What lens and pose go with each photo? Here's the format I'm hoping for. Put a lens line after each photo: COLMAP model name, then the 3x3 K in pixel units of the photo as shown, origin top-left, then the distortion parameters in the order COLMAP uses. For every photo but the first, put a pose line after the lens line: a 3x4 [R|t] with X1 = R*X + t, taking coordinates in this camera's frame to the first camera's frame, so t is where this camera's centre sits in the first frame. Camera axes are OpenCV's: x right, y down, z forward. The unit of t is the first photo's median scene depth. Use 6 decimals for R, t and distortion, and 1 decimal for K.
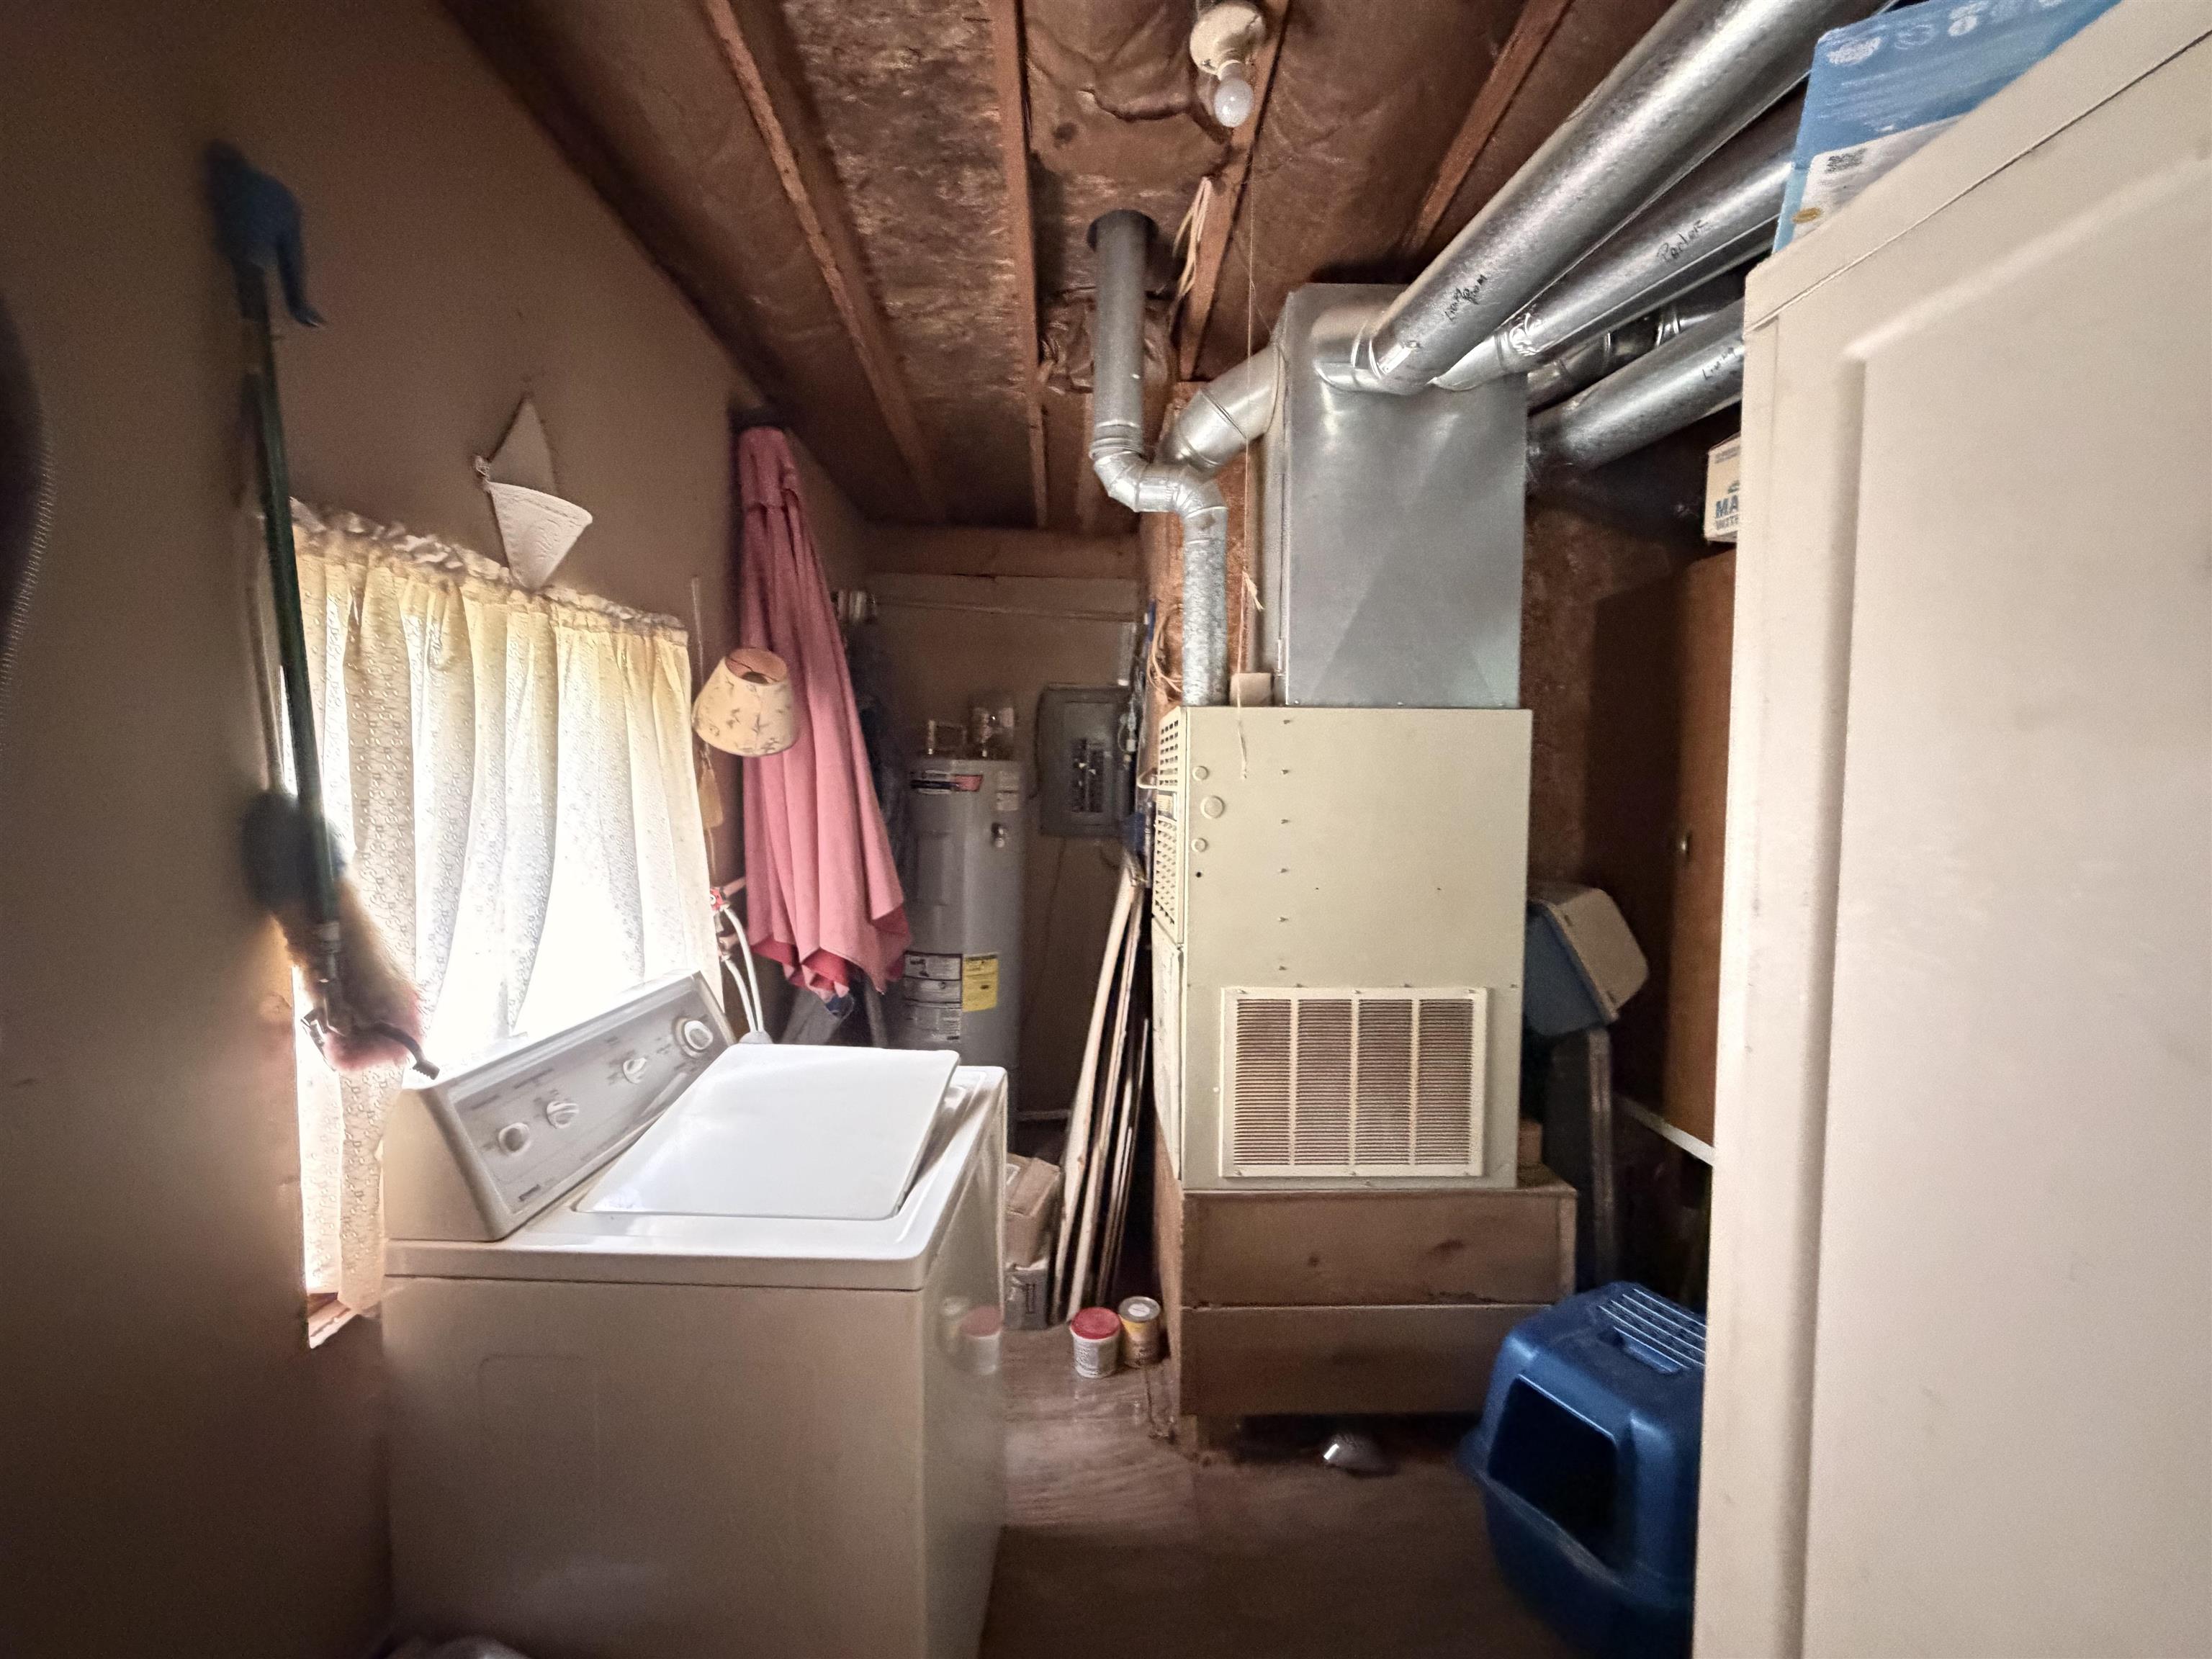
lens RADIAL K [[887.3, 0, 1100.7], [0, 887.3, 827.4], [0, 0, 1]] dist [0.000886, 0.000171]
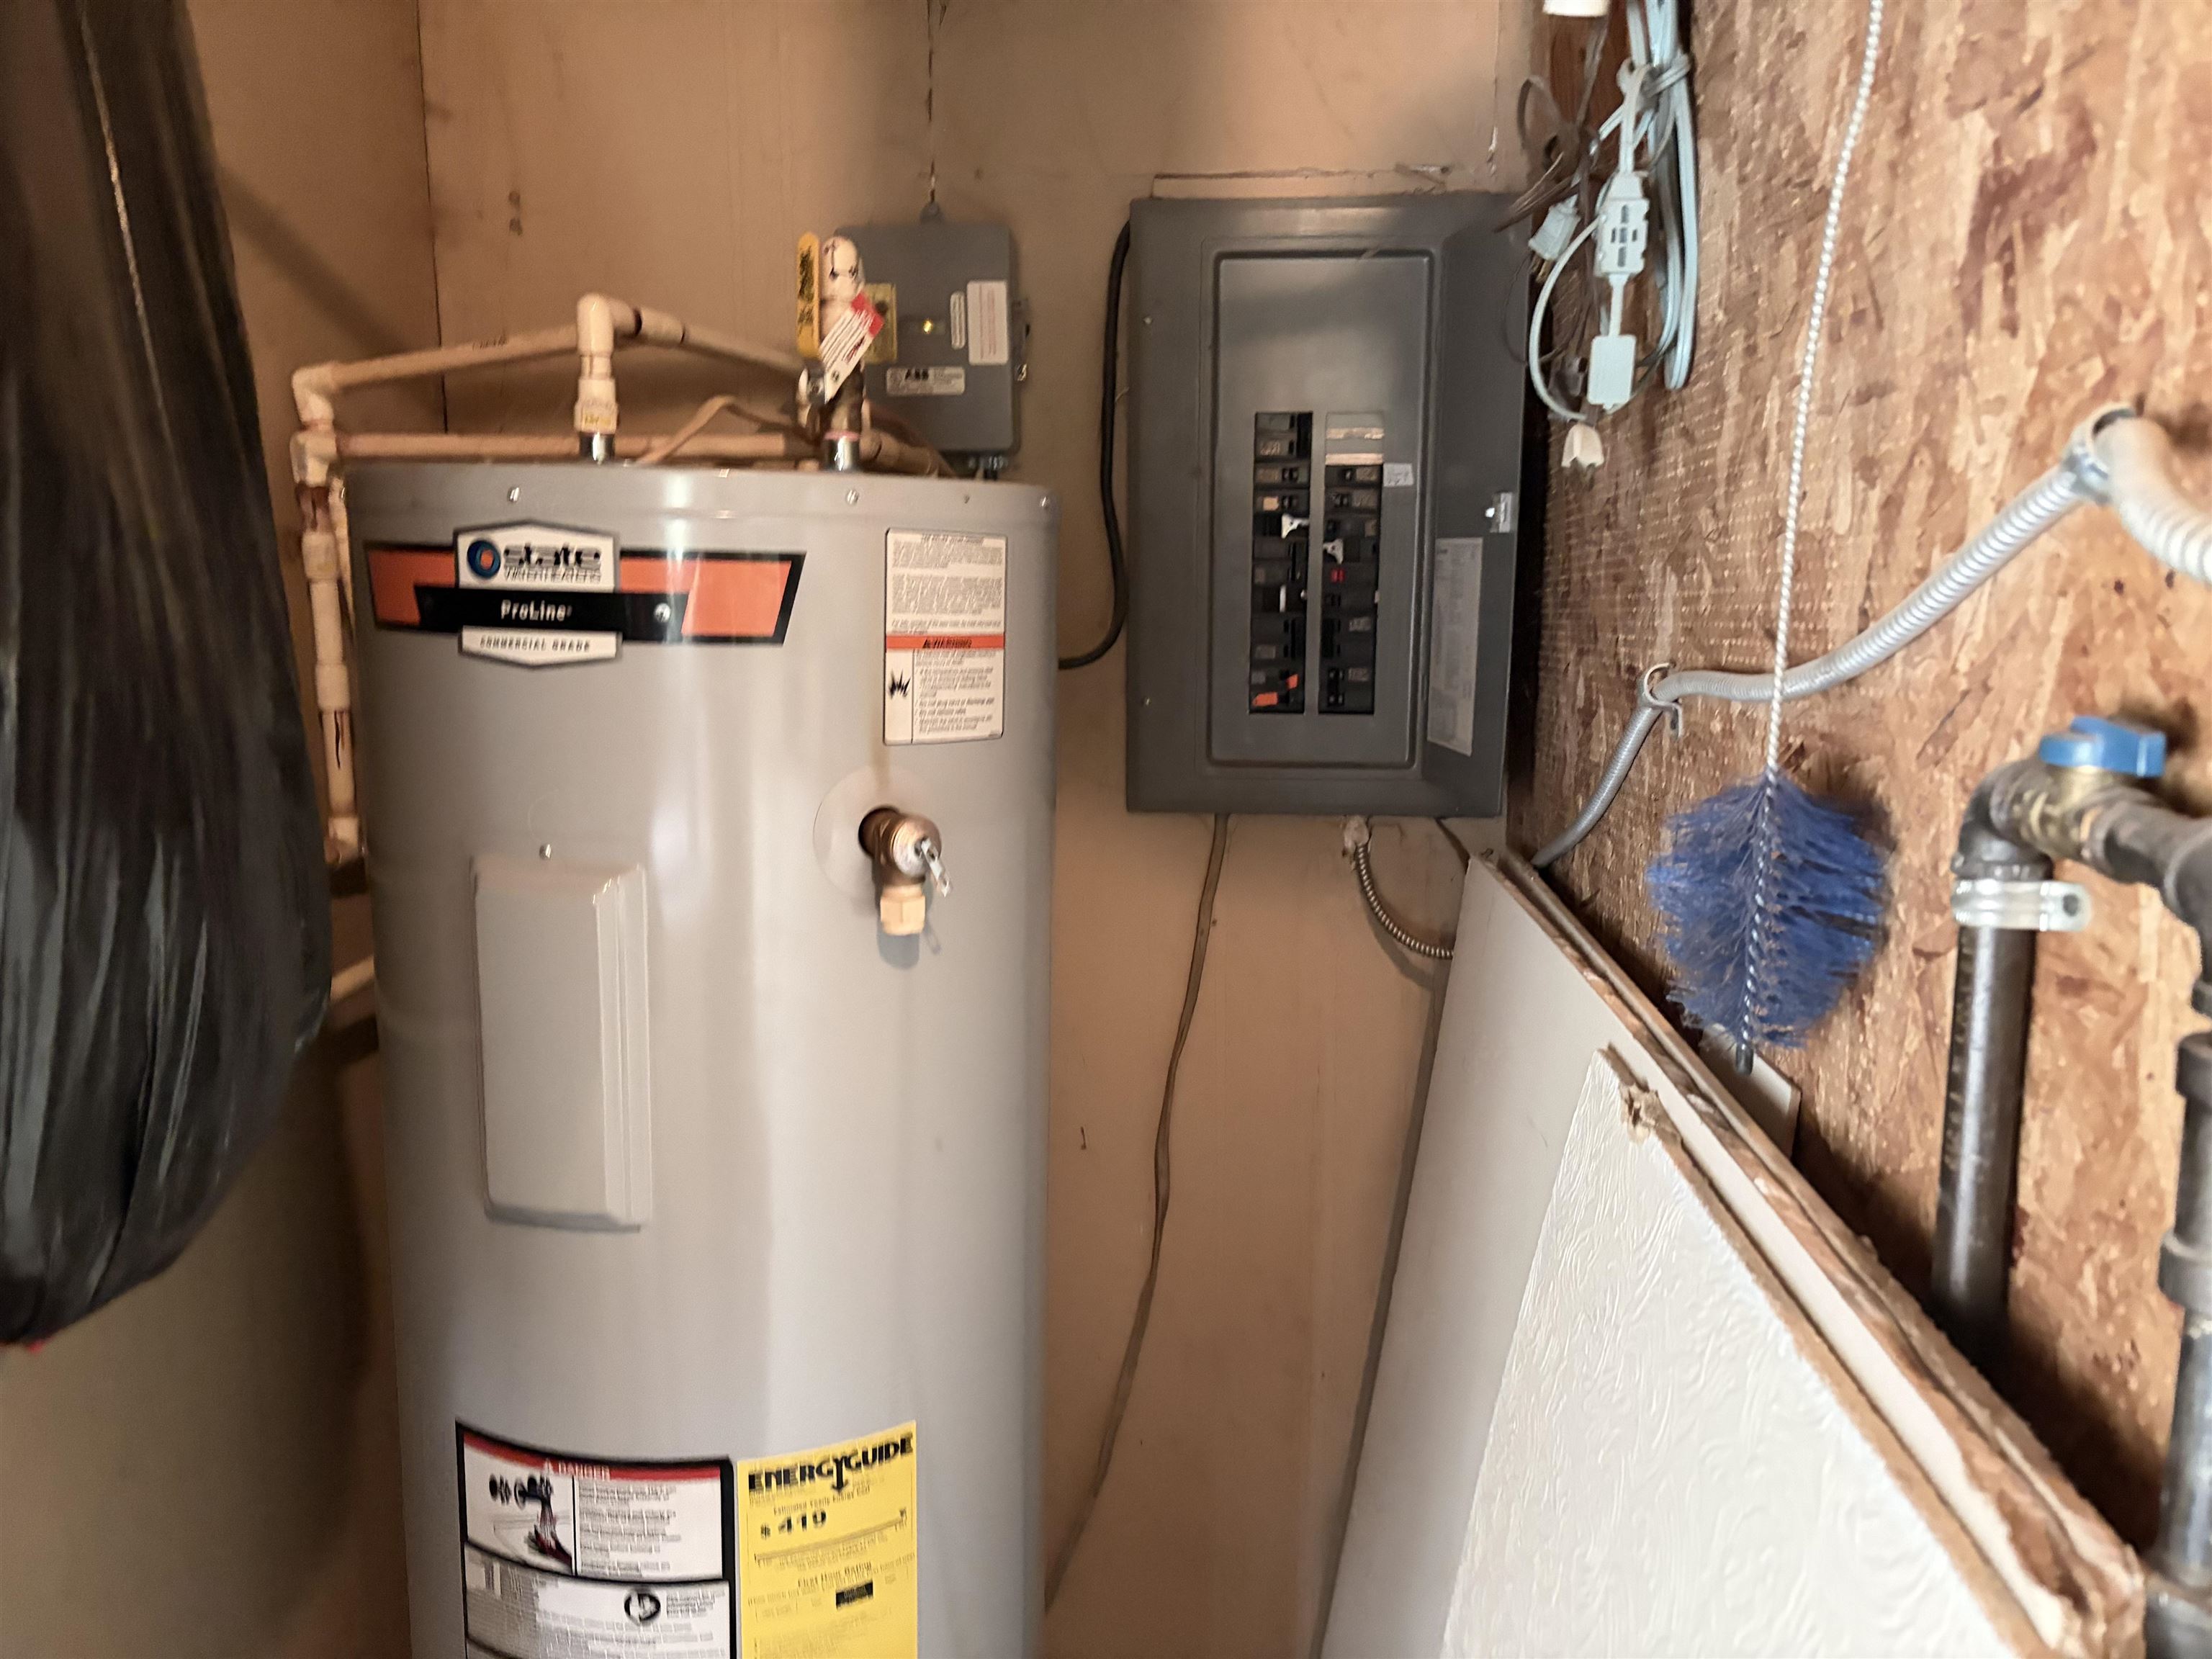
lens RADIAL K [[1665.7, 0, 1106.6], [0, 1665.7, 839.1], [0, 0, 1]] dist [0.044327, -0.045687]
pose [[0.995752, -0.000880, -0.092068, -0.036042], [0.008979, 0.996116, 0.087592, -0.029185], [0.091634, -0.088046, 0.991893, 0.641422]]
